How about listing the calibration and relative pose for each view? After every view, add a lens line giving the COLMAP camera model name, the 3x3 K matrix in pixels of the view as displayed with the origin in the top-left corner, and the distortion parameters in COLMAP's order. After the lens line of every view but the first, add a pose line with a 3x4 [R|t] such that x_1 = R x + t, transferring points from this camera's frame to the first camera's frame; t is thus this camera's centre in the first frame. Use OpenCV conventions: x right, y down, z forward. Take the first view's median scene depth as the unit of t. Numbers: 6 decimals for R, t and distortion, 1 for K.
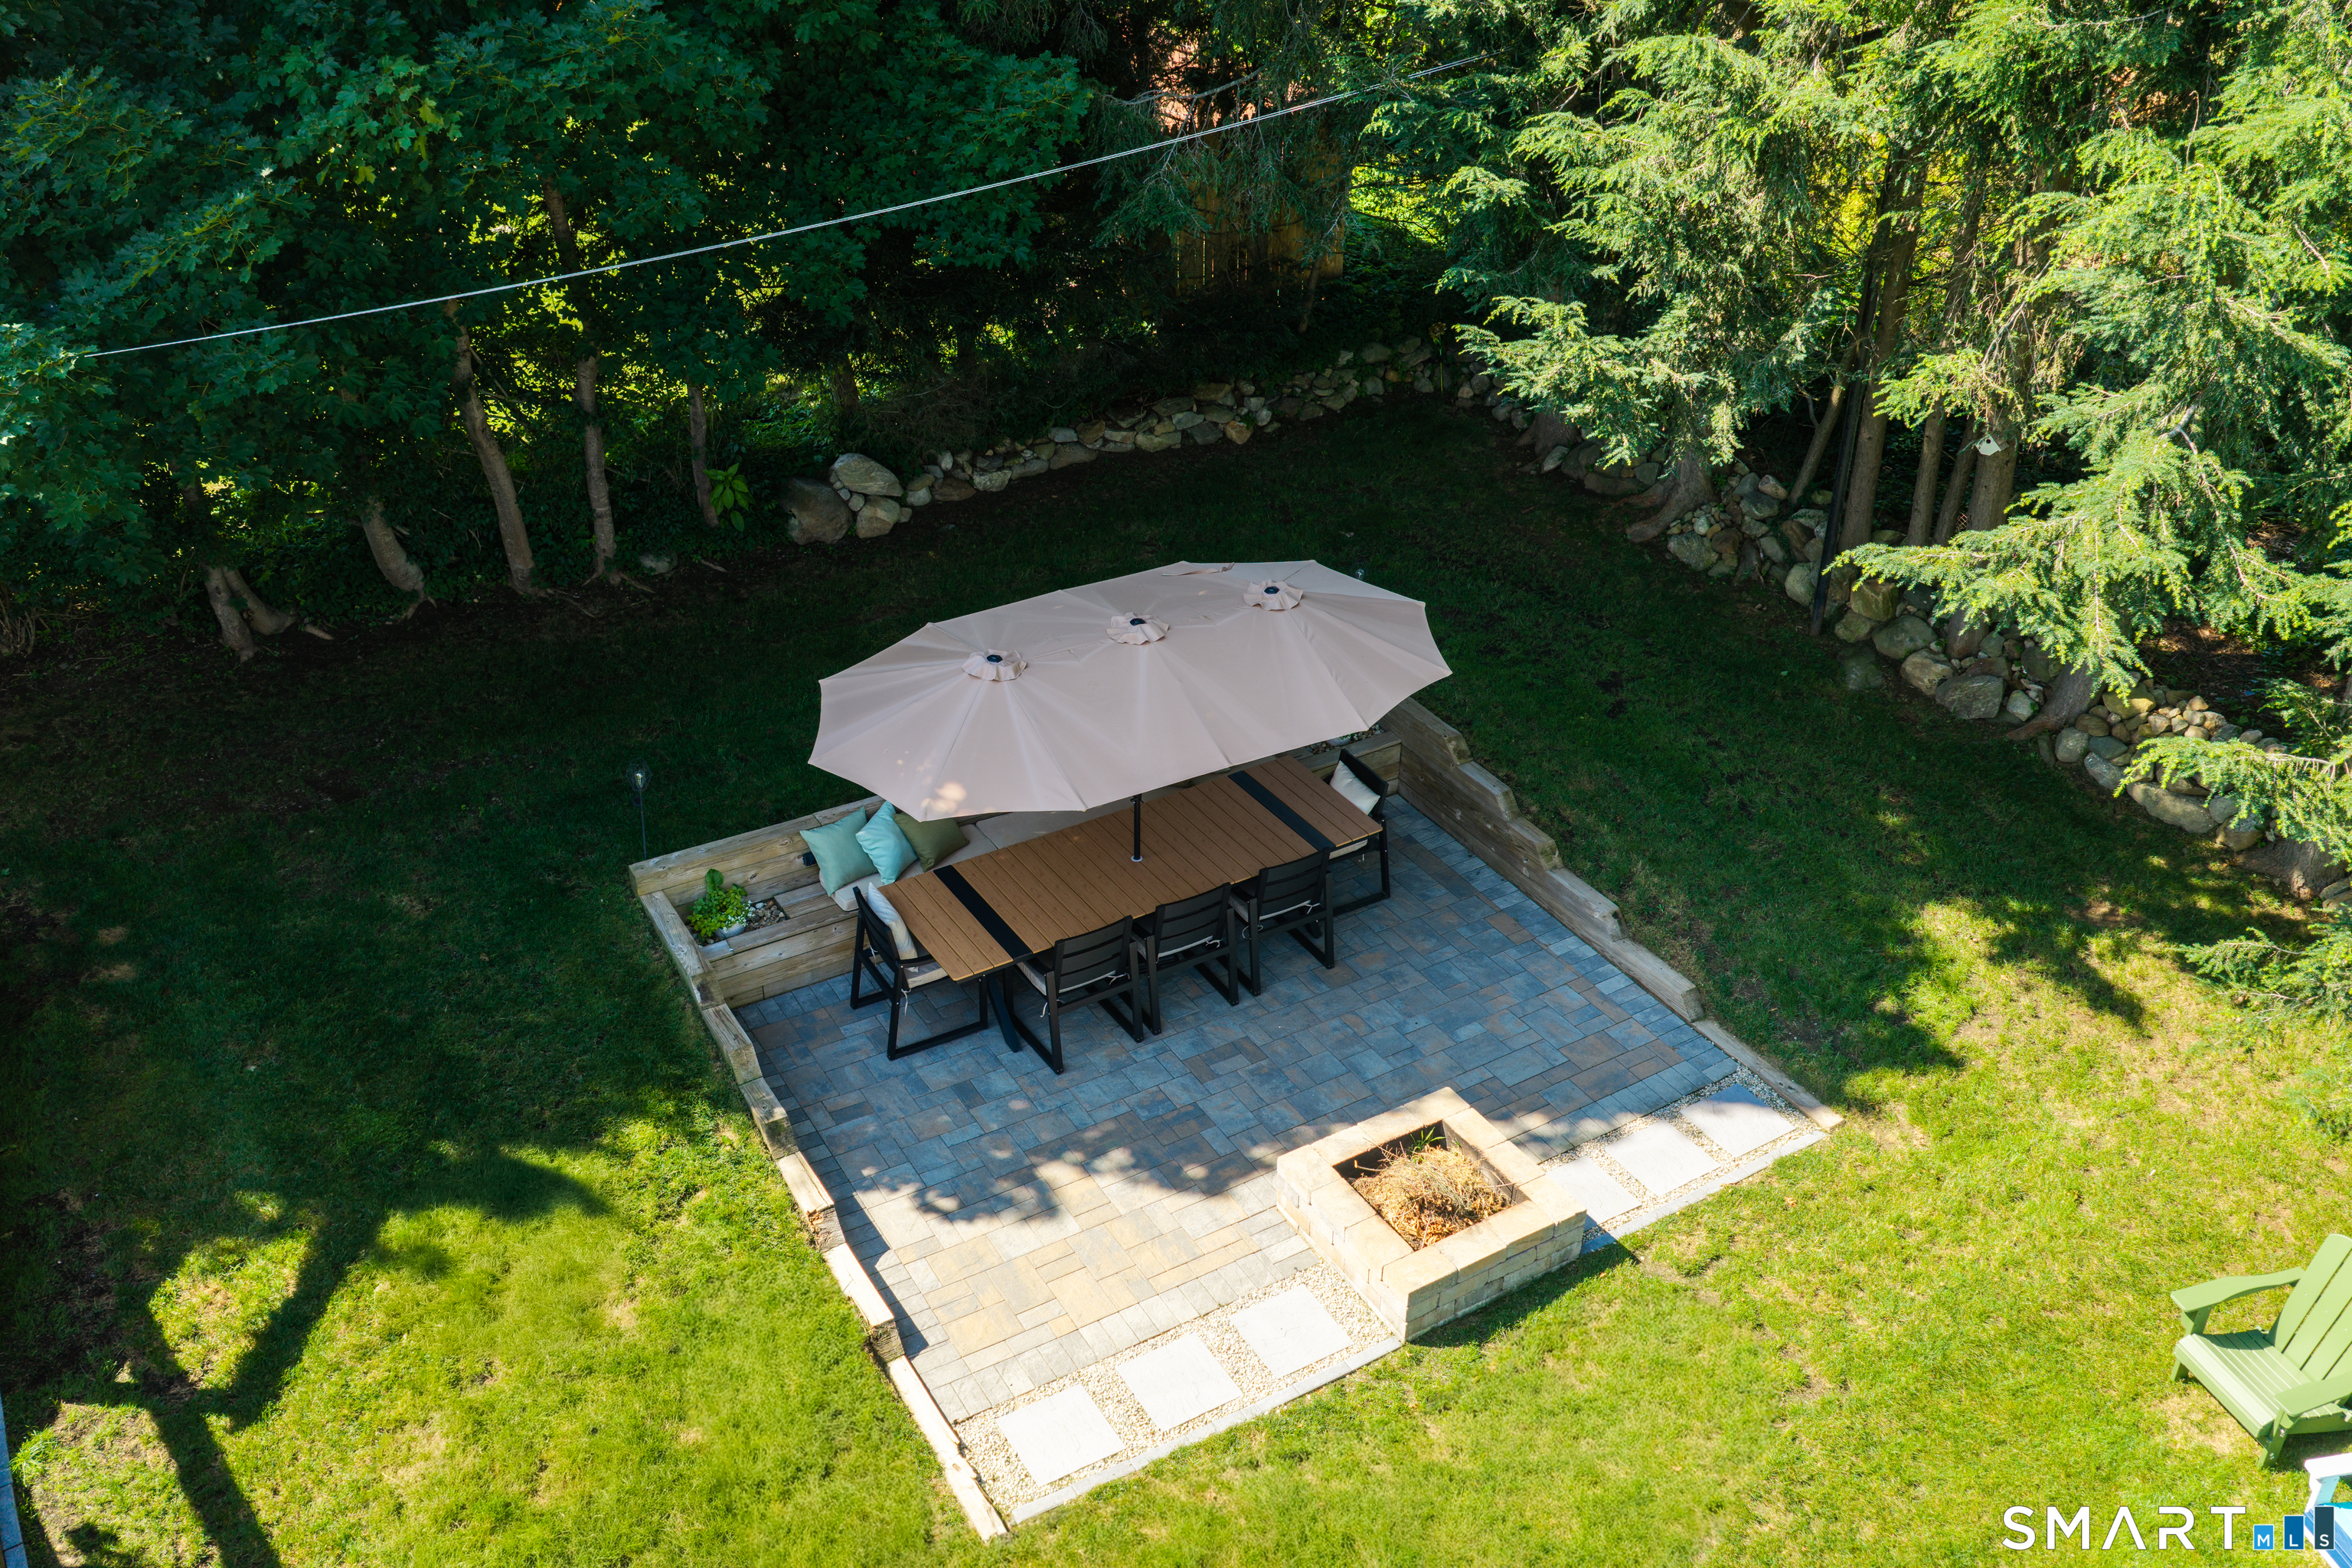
lens RADIAL K [[1926.8, 0, 1143.2], [0, 1926.8, 786.1], [0, 0, 1]] dist [0.006251, 0.003385]
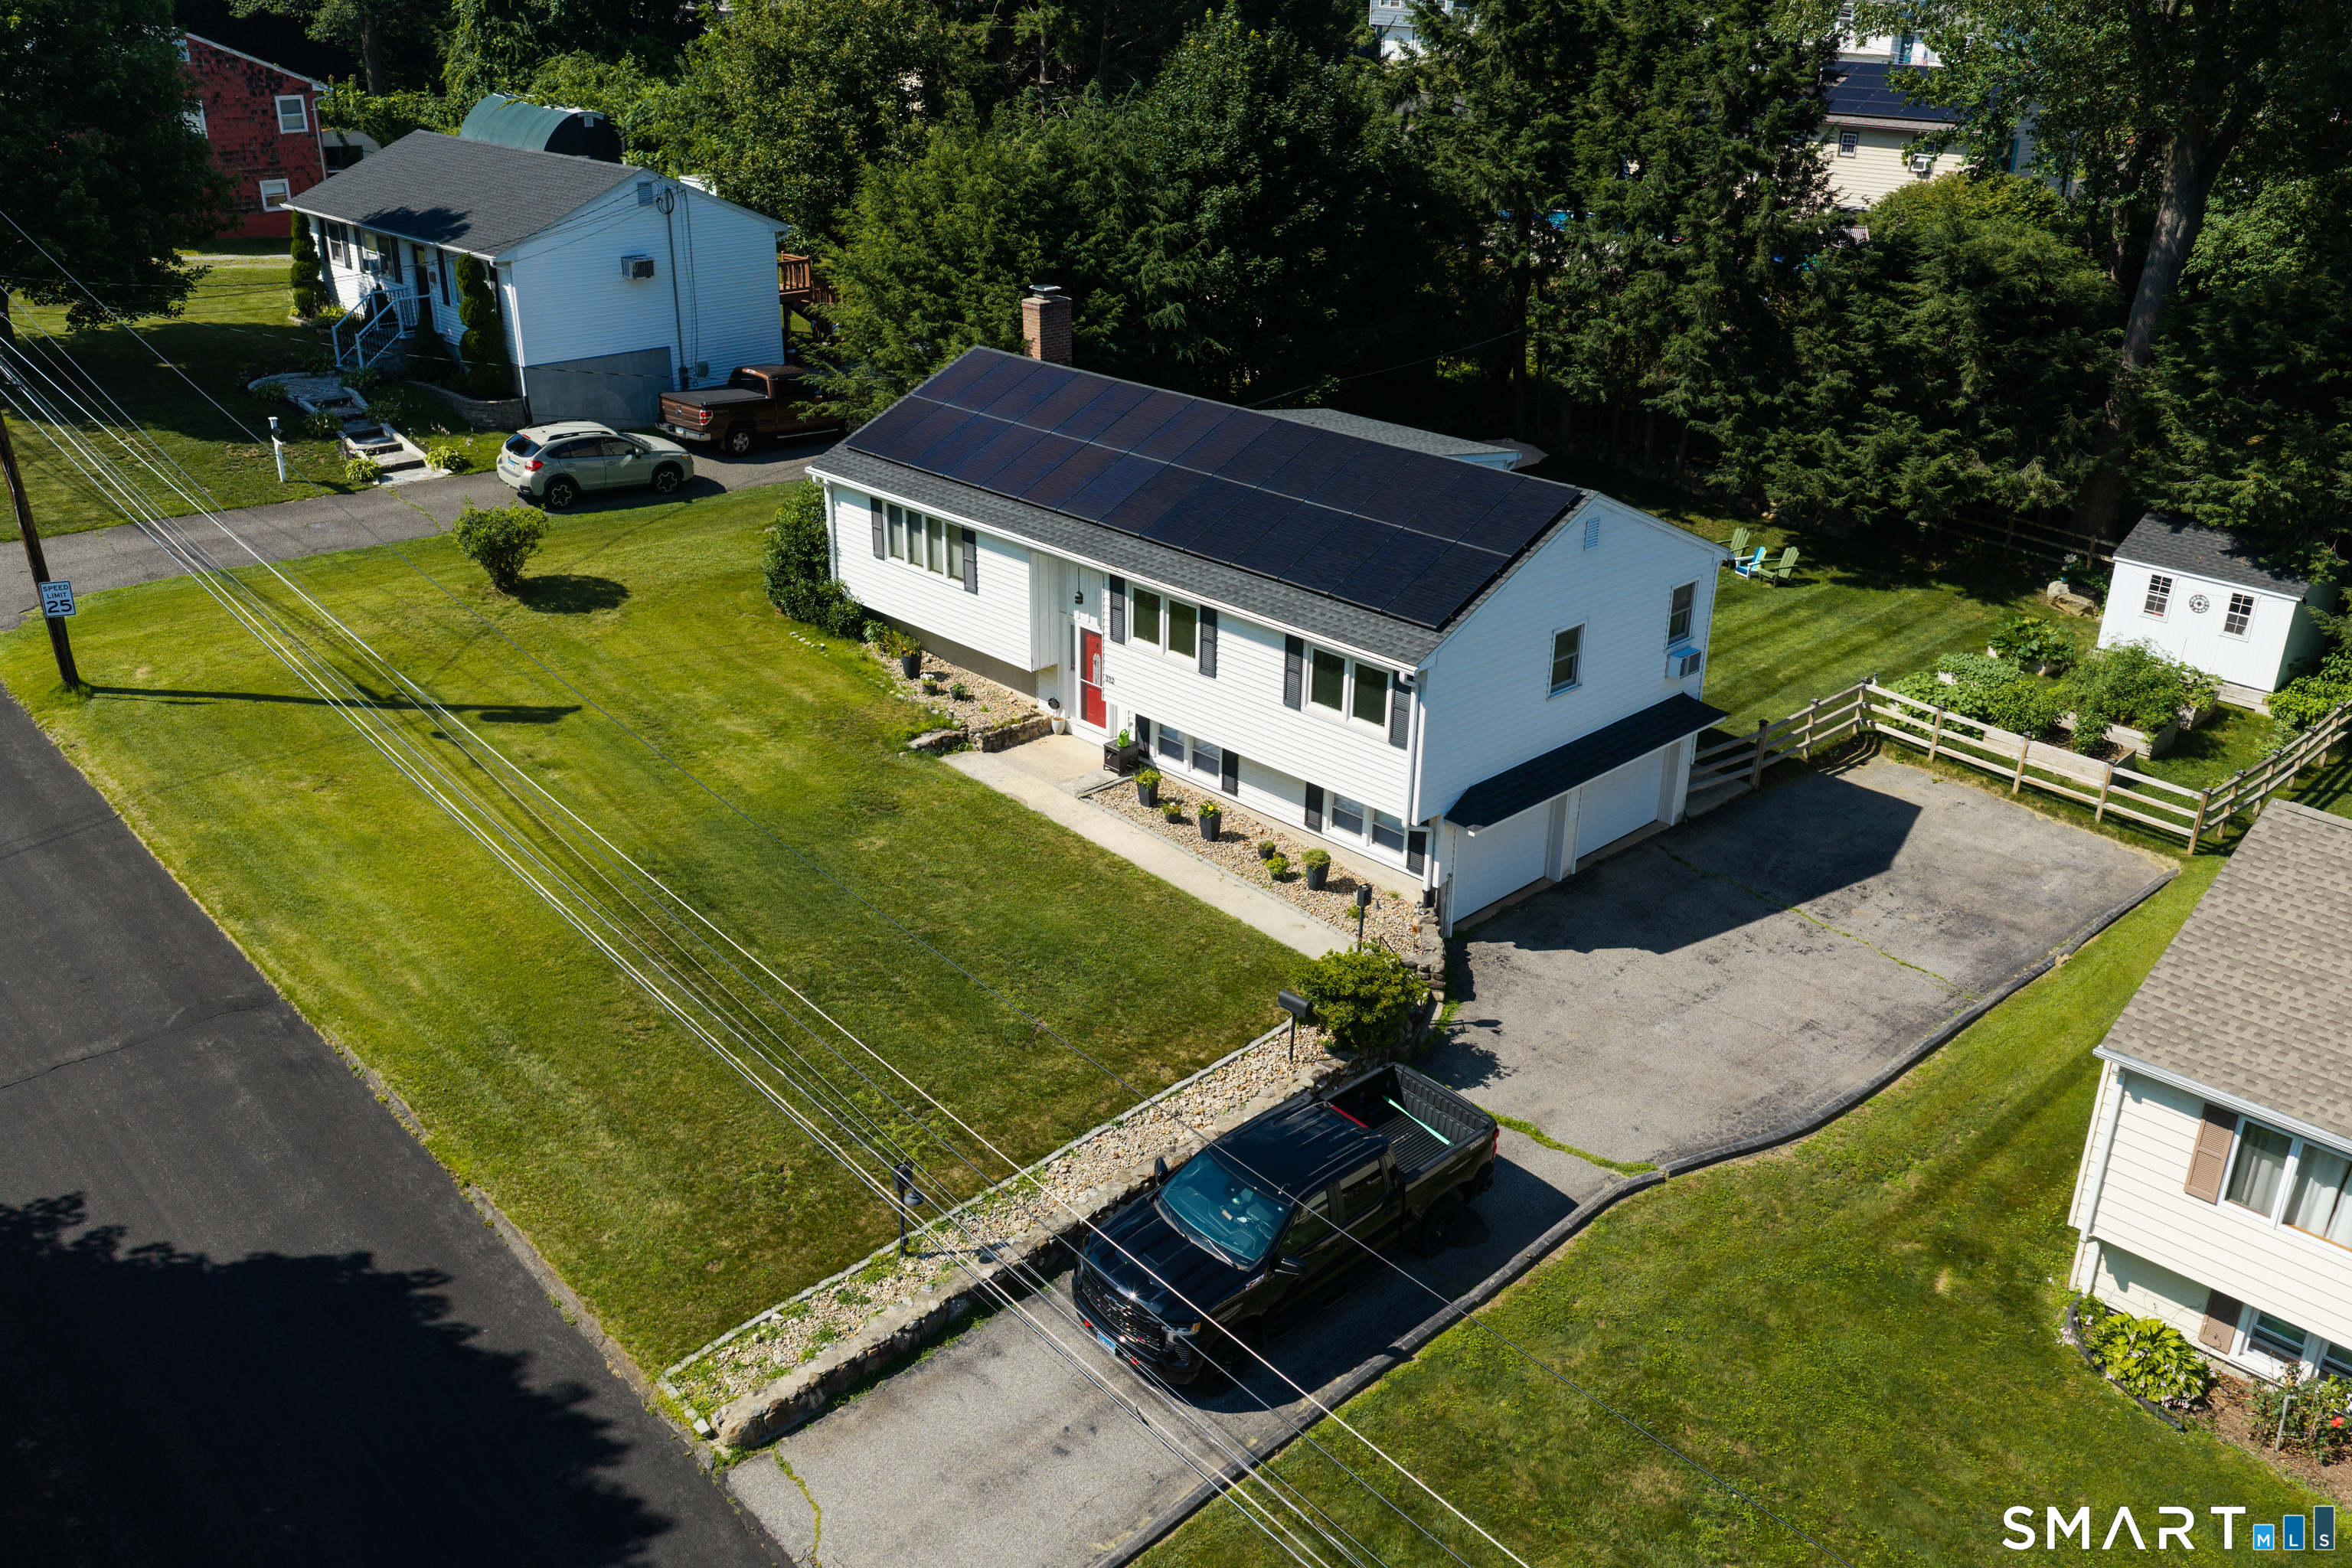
lens RADIAL K [[1943.7, 0, 1176.0], [0, 1943.7, 784.0], [0, 0, 1]] dist [0.013400, -0.015225]
pose [[0.974984, -0.070773, 0.210705, -1.847100], [0.097589, 0.988001, -0.119712, 1.257695], [-0.199704, 0.137279, 0.970192, -3.396915]]
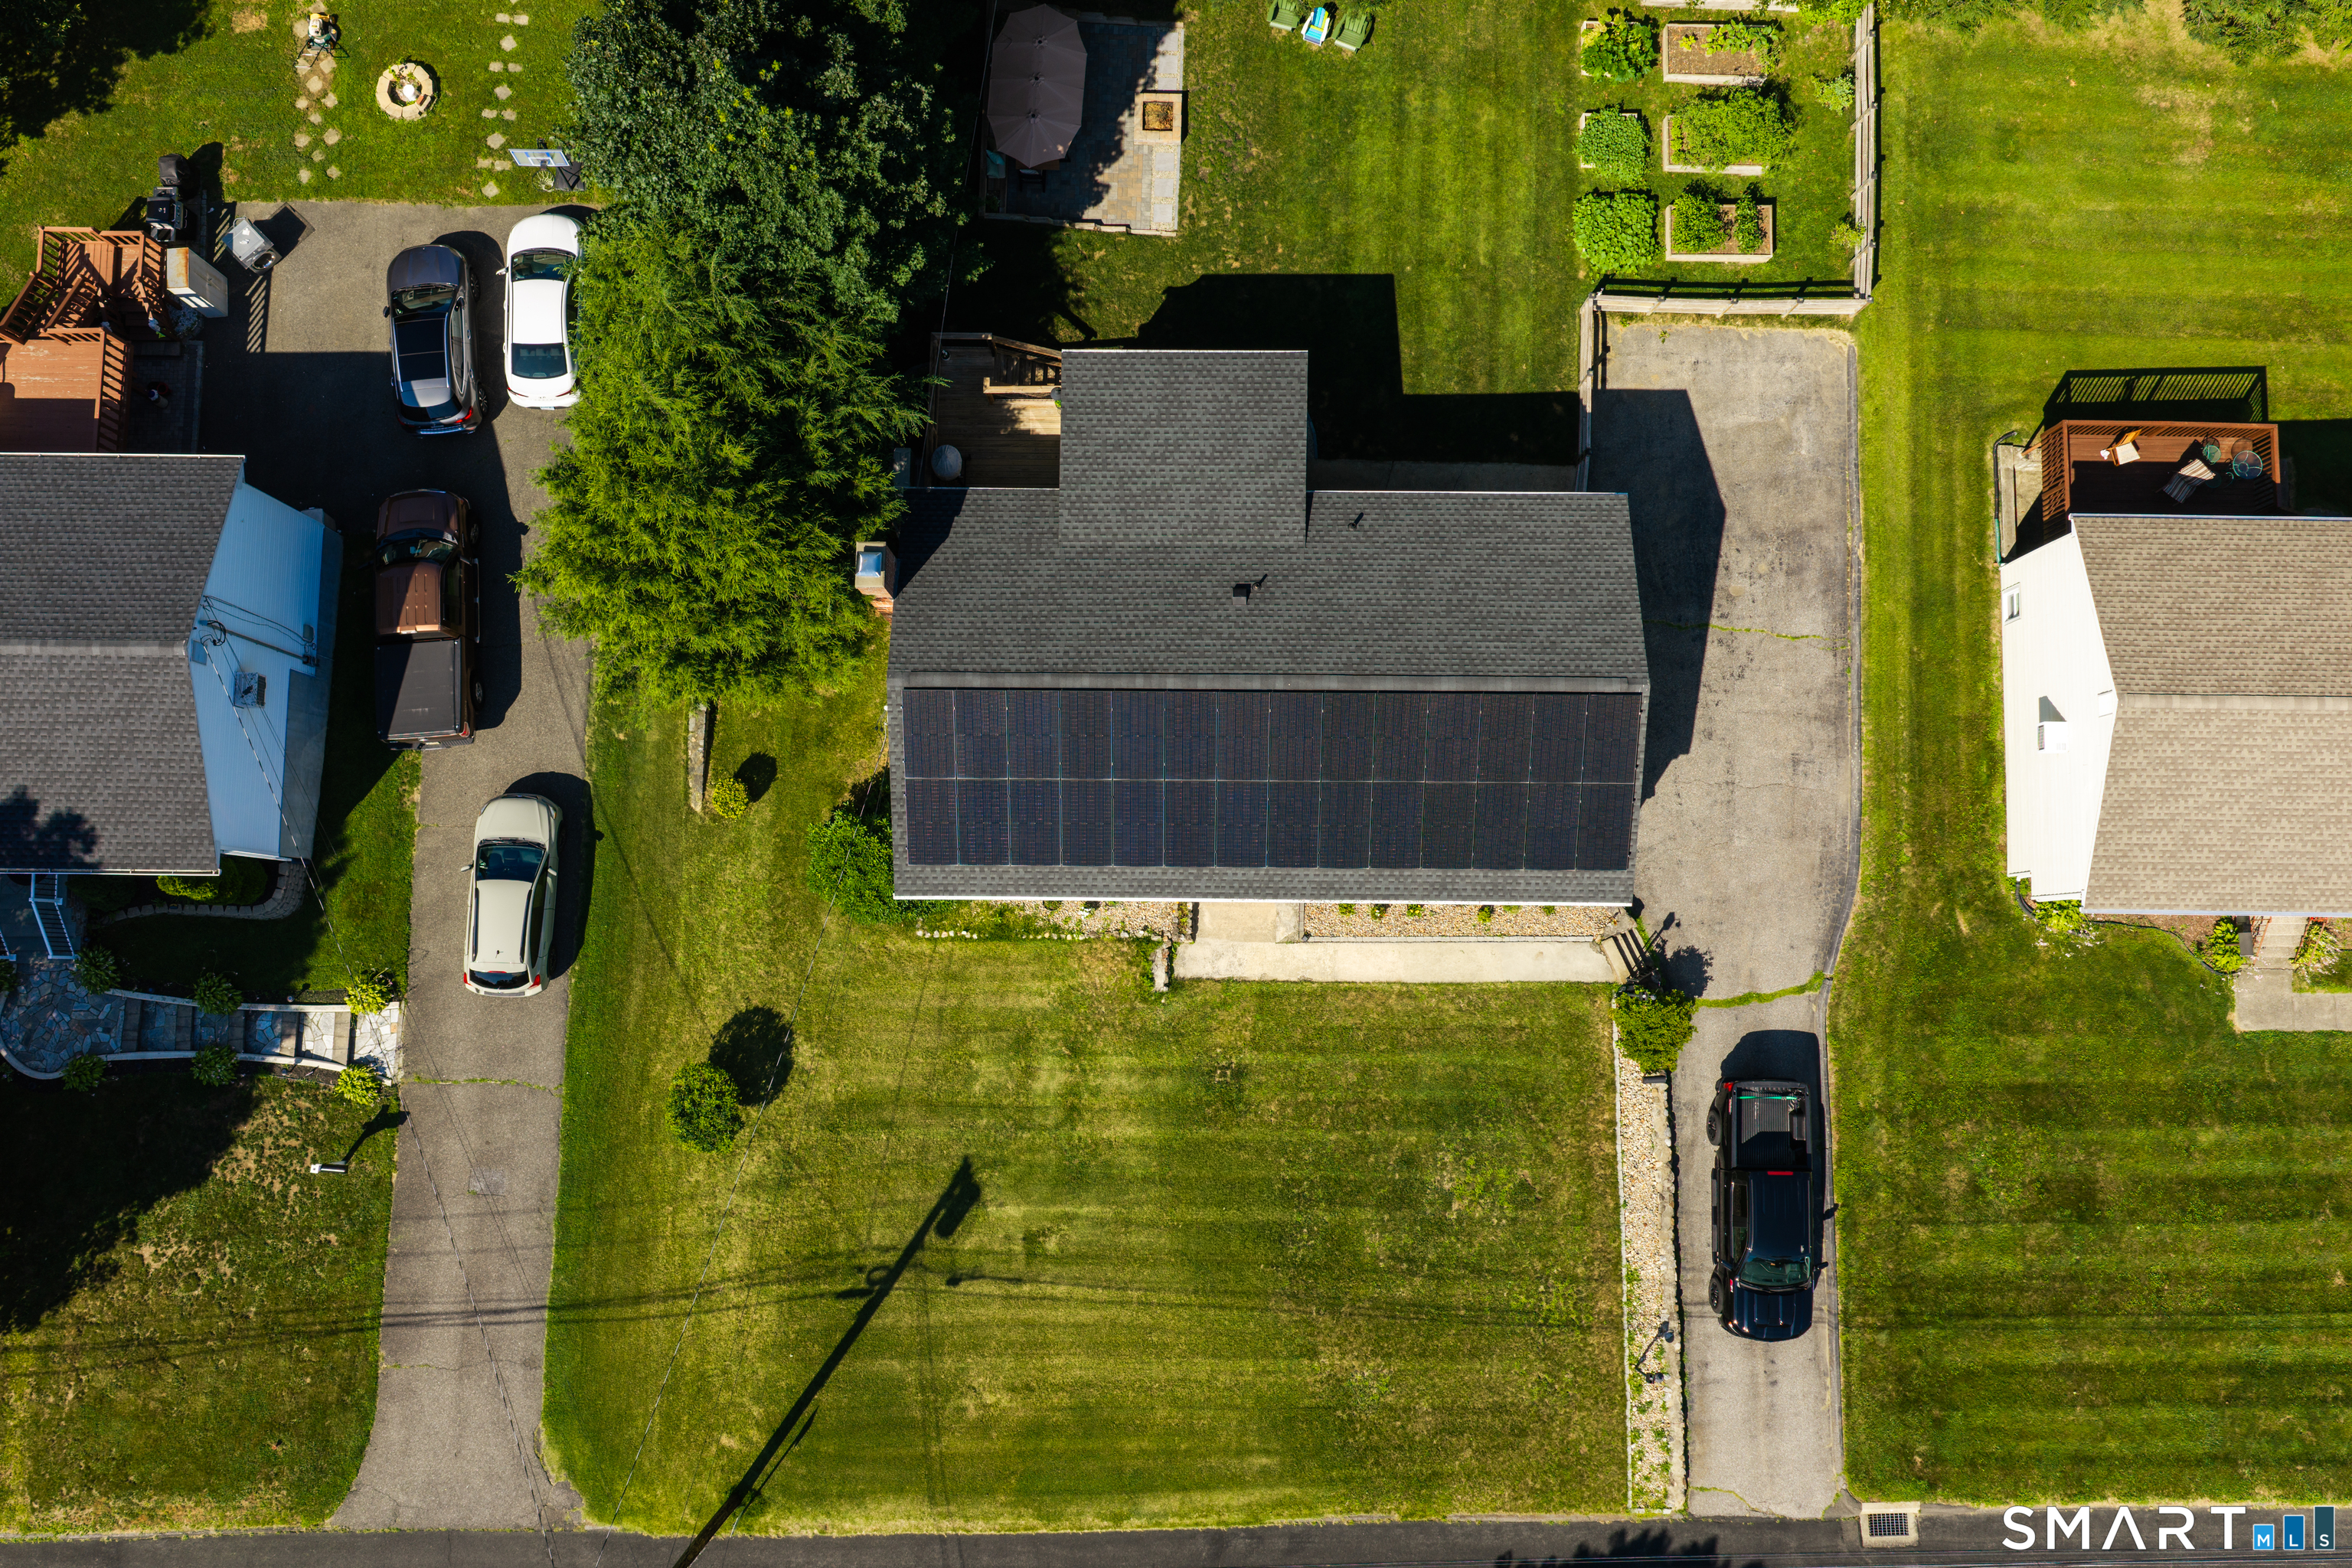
lens RADIAL K [[1919.7, 0, 1178.5], [0, 1919.7, 777.1], [0, 0, 1]] dist [0.004141, -0.004823]
pose [[0.535056, -0.839249, 0.096835, -1.576777], [0.437468, 0.373298, 0.818089, -2.901736], [-0.722729, -0.395361, 0.566880, -2.238134]]
